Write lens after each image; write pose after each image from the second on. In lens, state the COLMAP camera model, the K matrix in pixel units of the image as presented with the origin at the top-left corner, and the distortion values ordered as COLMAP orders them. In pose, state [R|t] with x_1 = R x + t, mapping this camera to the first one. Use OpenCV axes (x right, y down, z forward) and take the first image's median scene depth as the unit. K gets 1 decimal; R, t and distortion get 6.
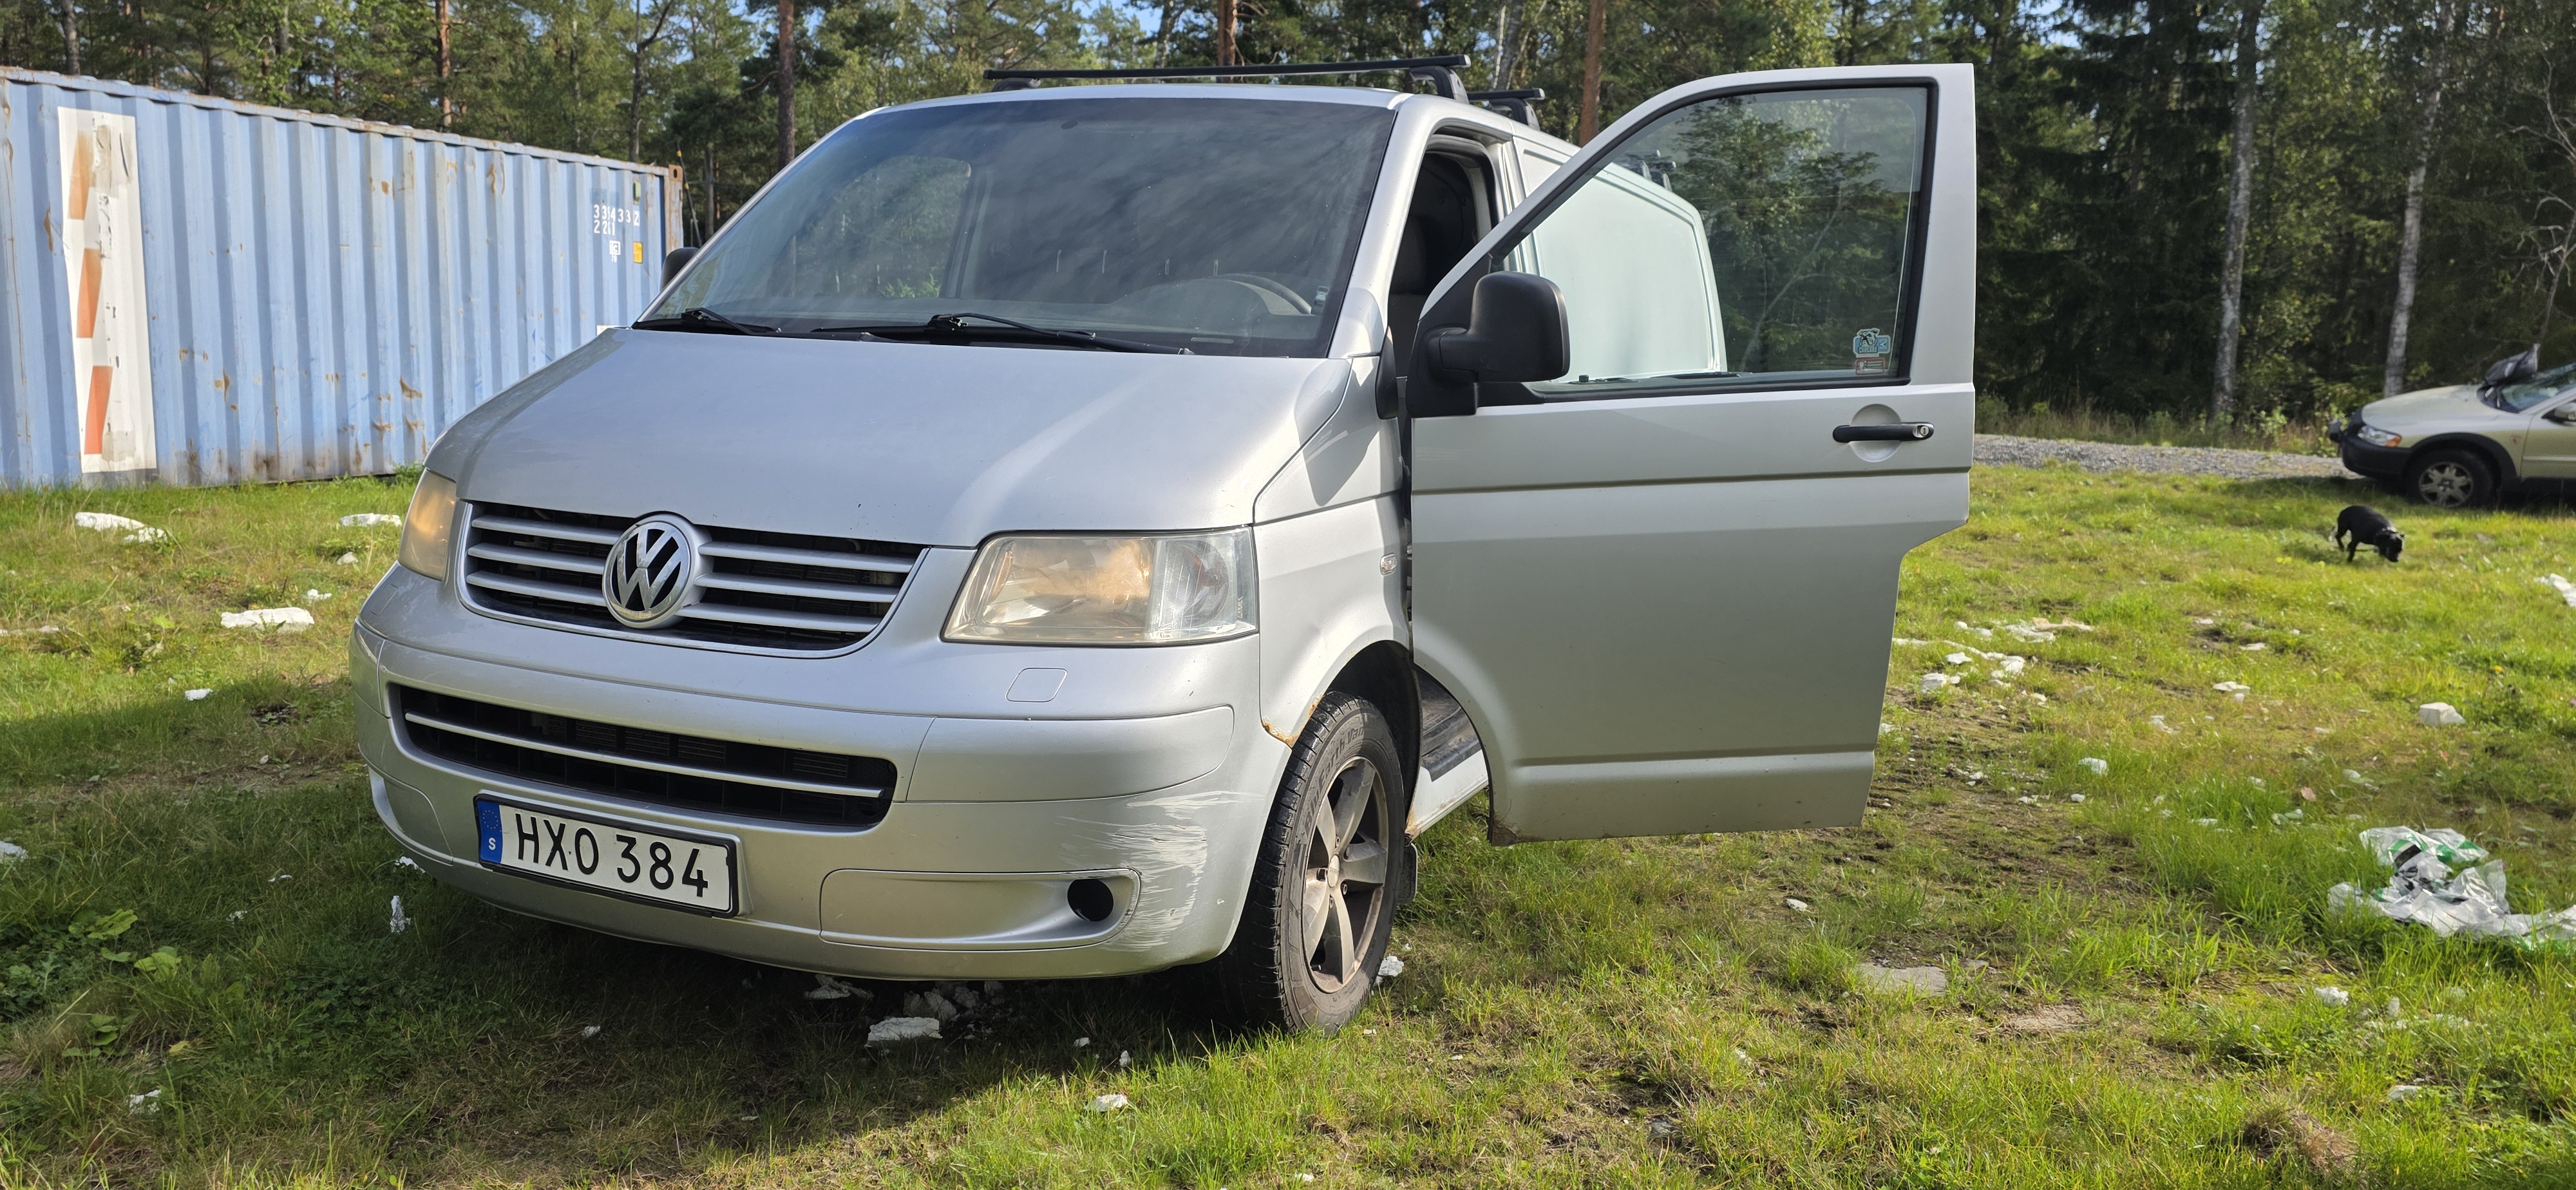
lens RADIAL K [[1755.0, 0, 1339.0], [0, 1755.0, 574.5], [0, 0, 1]] dist [0.068637, -0.069051]
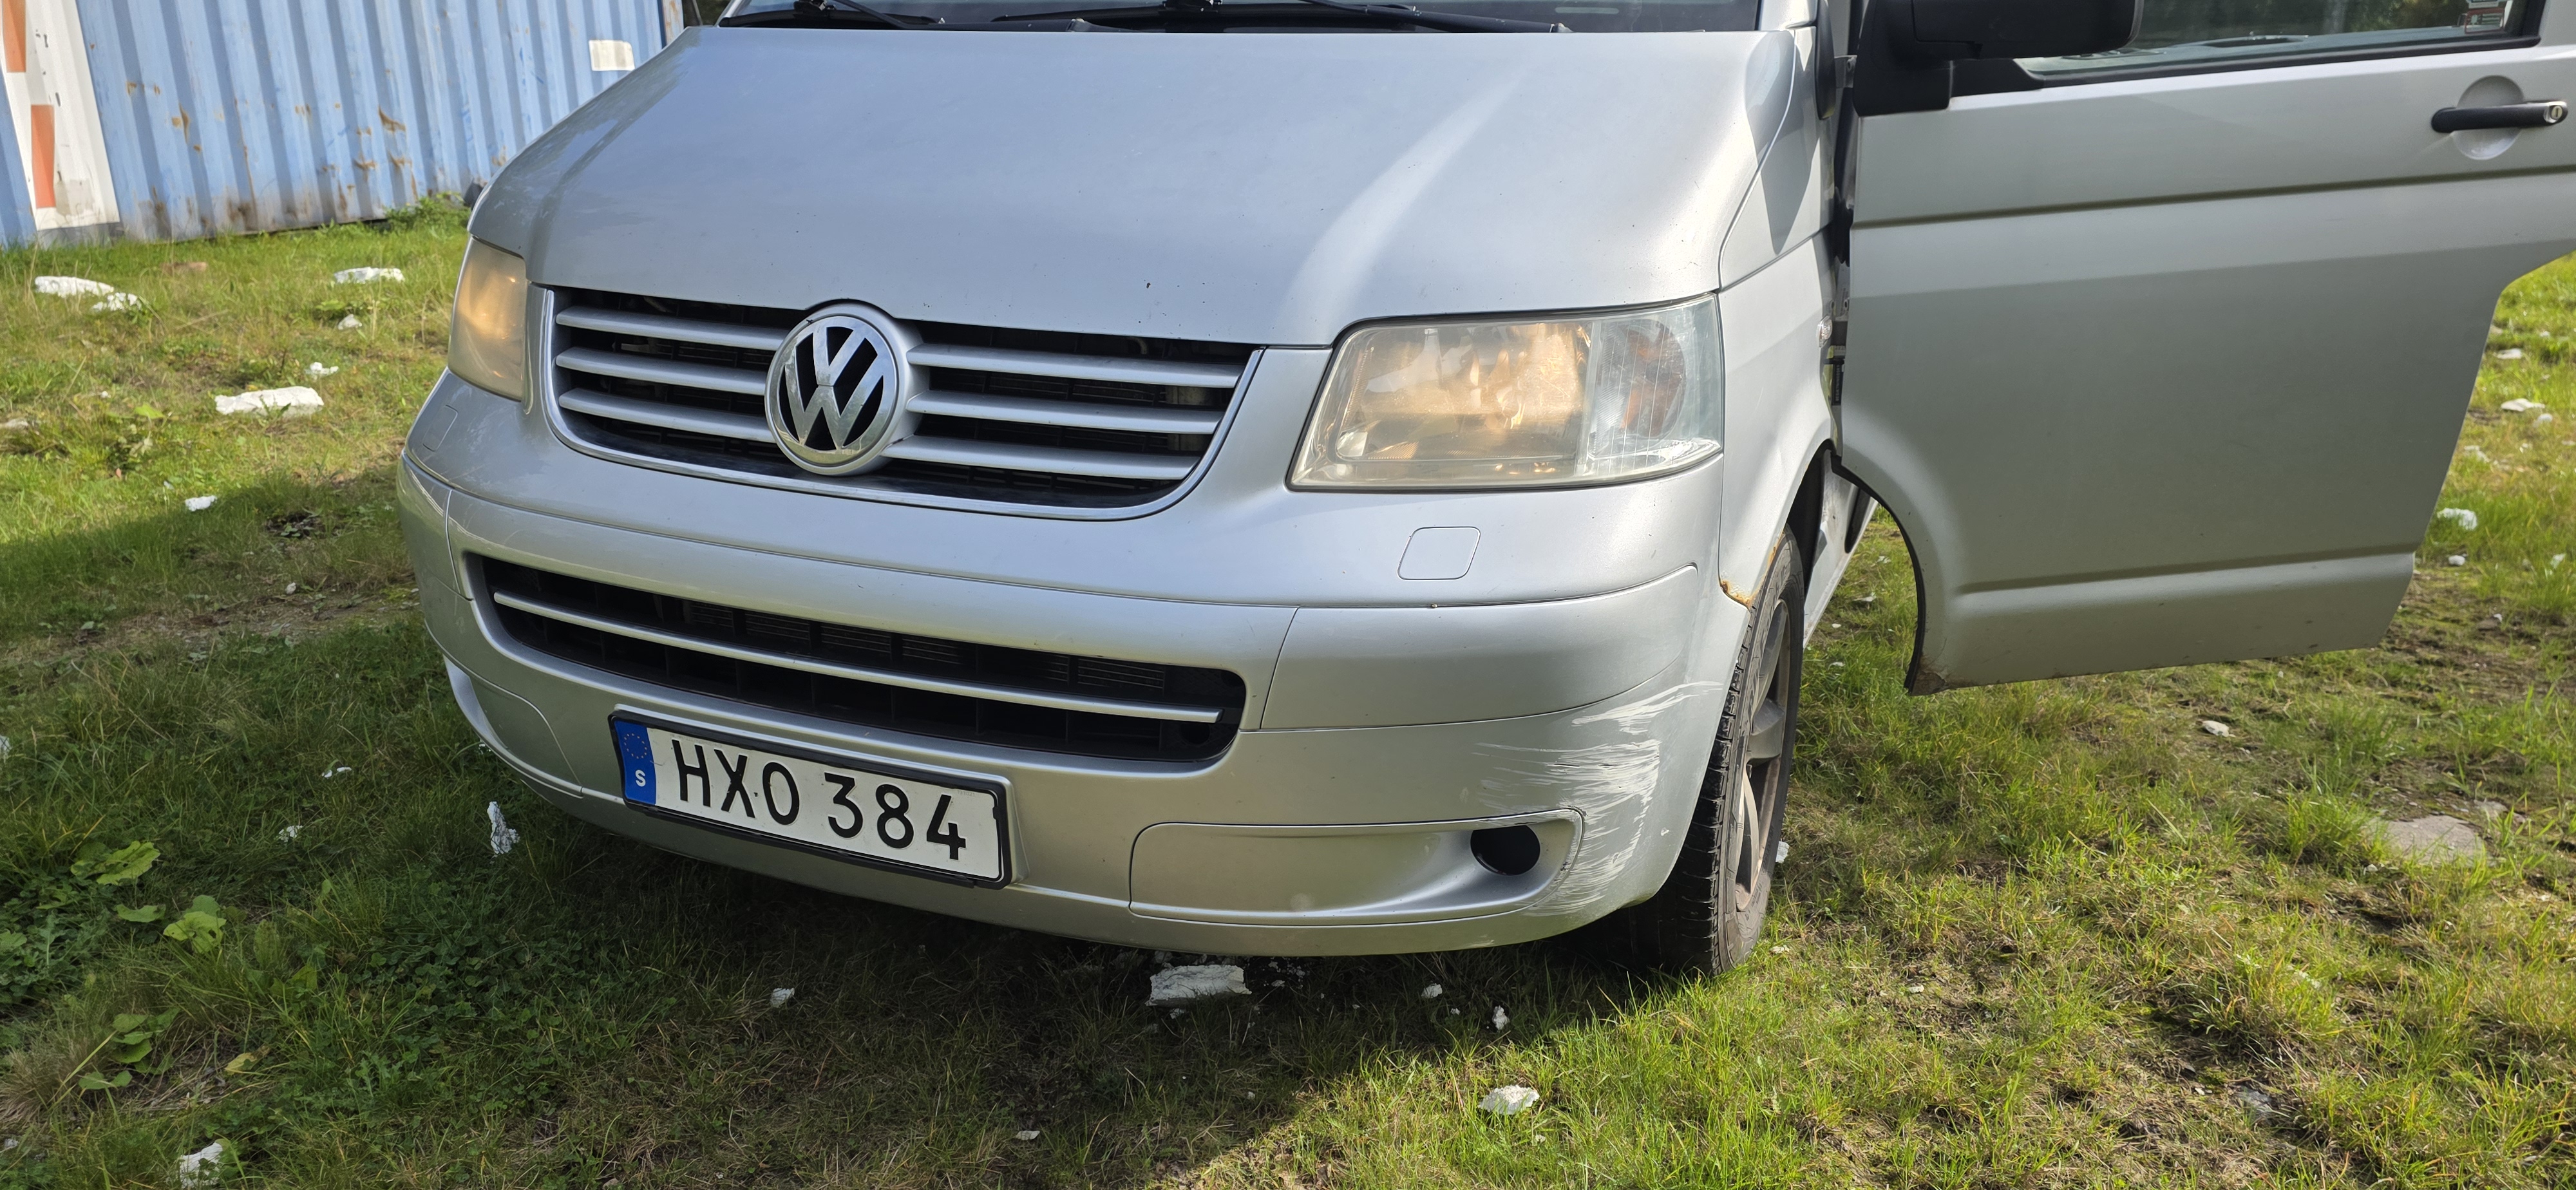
lens RADIAL K [[1755.0, 0, 1339.0], [0, 1755.0, 574.5], [0, 0, 1]] dist [0.068637, -0.069051]
pose [[0.999506, -0.031113, -0.004418, -0.182551], [0.031418, 0.986402, 0.161319, -0.033181], [-0.000661, -0.161378, 0.986892, 0.298458]]
